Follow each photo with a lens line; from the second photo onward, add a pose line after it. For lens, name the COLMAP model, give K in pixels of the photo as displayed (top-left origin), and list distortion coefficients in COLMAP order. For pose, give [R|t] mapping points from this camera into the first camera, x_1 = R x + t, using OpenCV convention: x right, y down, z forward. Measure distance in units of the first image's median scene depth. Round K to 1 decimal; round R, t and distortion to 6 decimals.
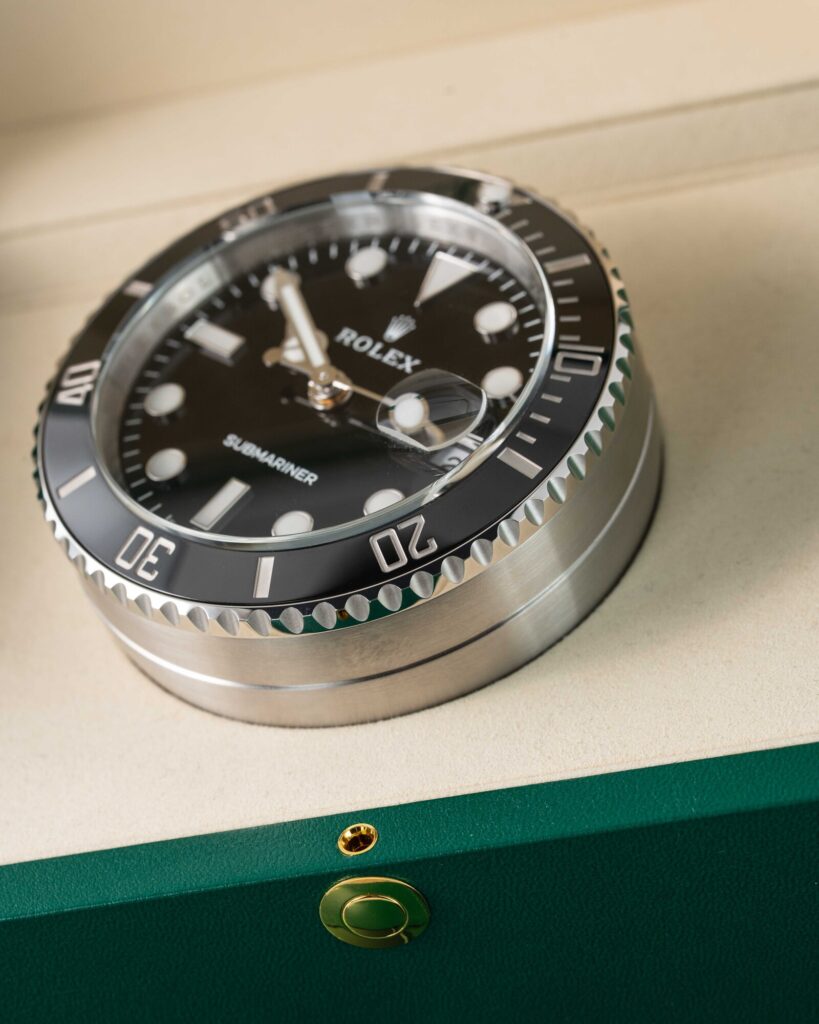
lens RADIAL K [[4403.8, 0, 409.5], [0, 4403.8, 512.0], [0, 0, 1]] dist [-0.037455, 1.796639]
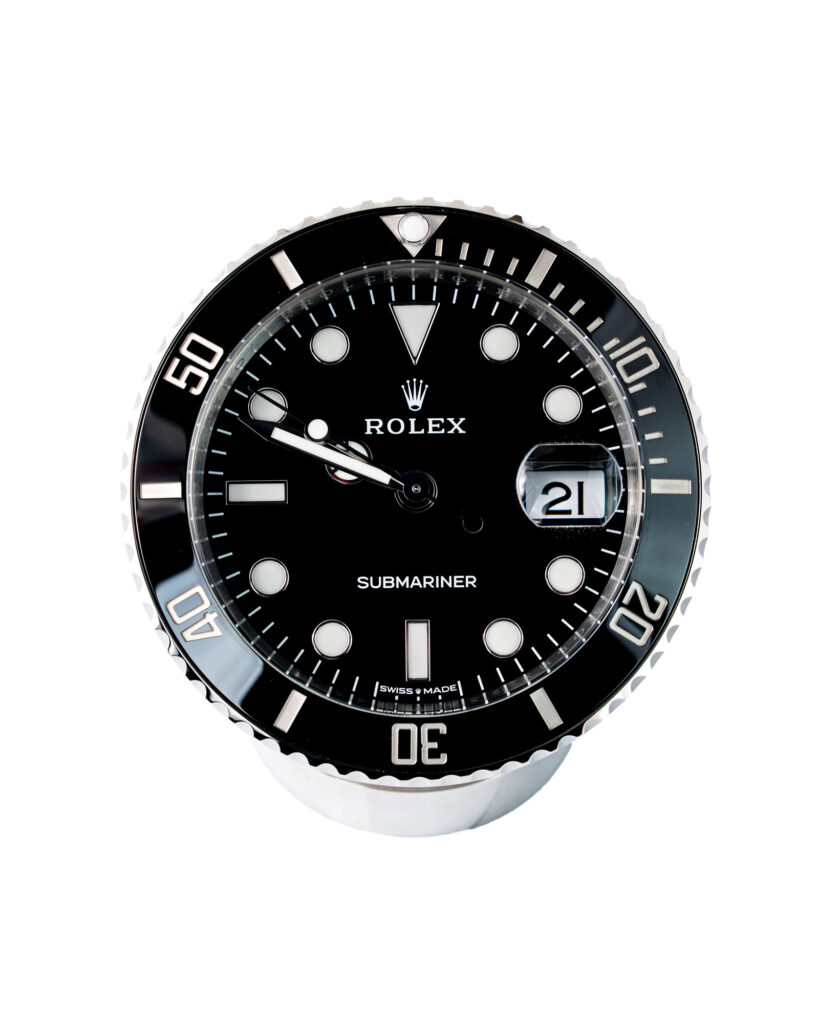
lens RADIAL K [[4403.8, 0, 409.5], [0, 4403.8, 512.0], [0, 0, 1]] dist [-0.037455, 1.796639]
pose [[0.713669, -0.614765, 0.335769, -0.383745], [0.348533, 0.727434, 0.591071, -0.660626], [-0.607619, -0.304802, 0.733413, 0.229272]]
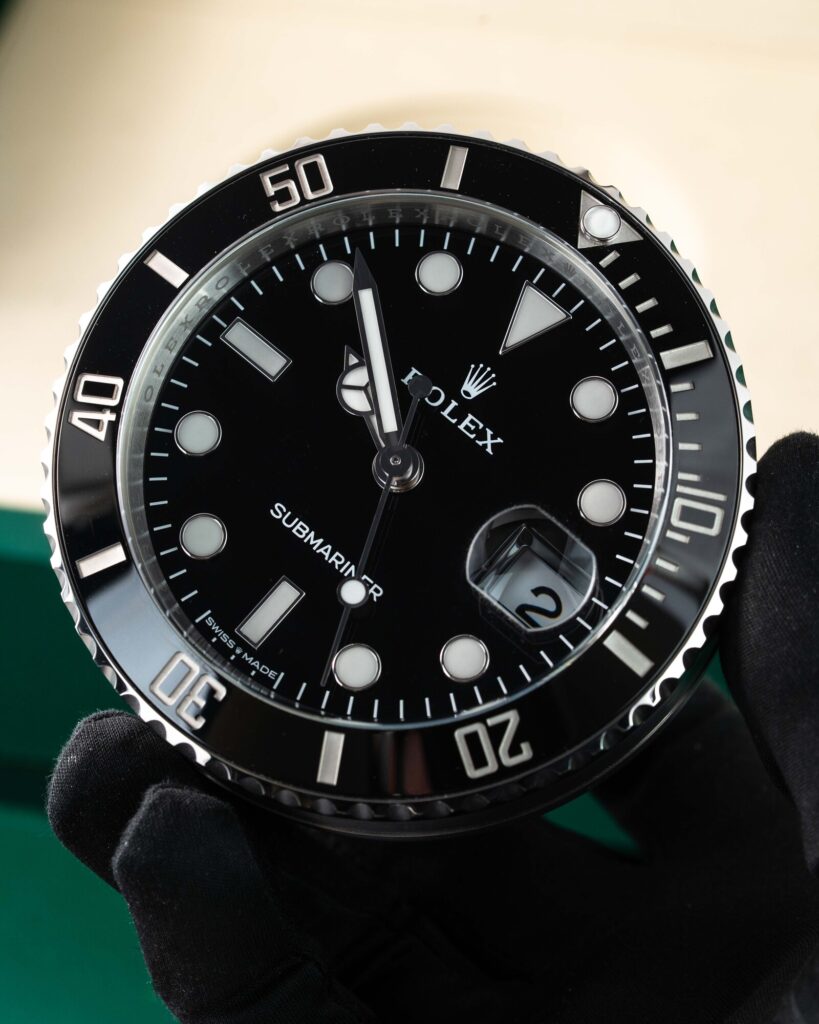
lens RADIAL K [[4403.8, 0, 409.5], [0, 4403.8, 512.0], [0, 0, 1]] dist [-0.037455, 1.796639]
pose [[0.985064, 0.045532, 0.166059, -0.162884], [-0.118265, 0.879850, 0.460302, -0.428524], [-0.125148, -0.473066, 0.872093, 0.241032]]
